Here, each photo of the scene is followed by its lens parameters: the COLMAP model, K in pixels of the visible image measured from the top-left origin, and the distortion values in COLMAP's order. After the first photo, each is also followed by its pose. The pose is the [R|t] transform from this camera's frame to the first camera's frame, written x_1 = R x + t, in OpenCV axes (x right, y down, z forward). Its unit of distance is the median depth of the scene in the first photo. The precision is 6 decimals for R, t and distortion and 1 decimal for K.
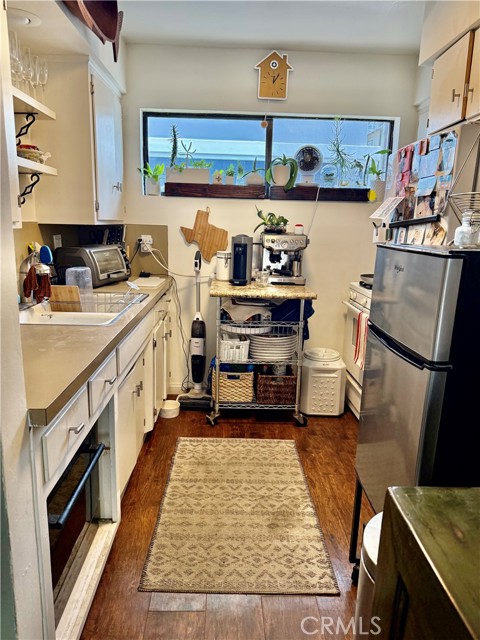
lens RADIAL K [[447.2, 0, 238.7], [0, 447.2, 319.4], [0, 0, 1]] dist [0.006597, 0.000440]
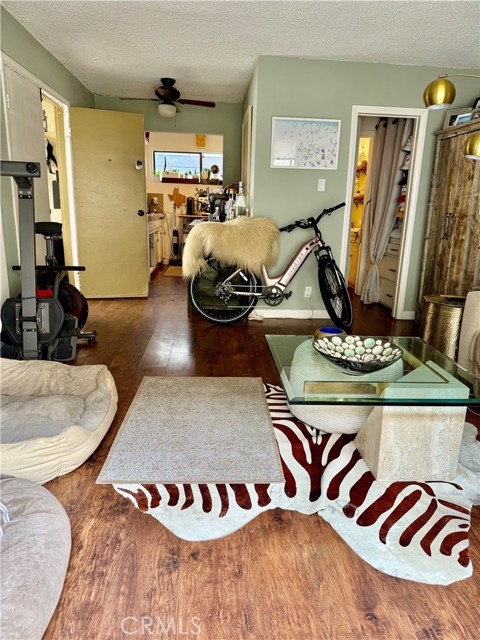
lens RADIAL K [[447.2, 0, 239.8], [0, 447.2, 320.5], [0, 0, 1]] dist [0.006597, 0.000440]
pose [[0.998363, -0.013274, 0.055631, 0.139868], [0.010540, 0.998735, 0.049164, 0.421281], [-0.056213, -0.048497, 0.997240, -1.734092]]
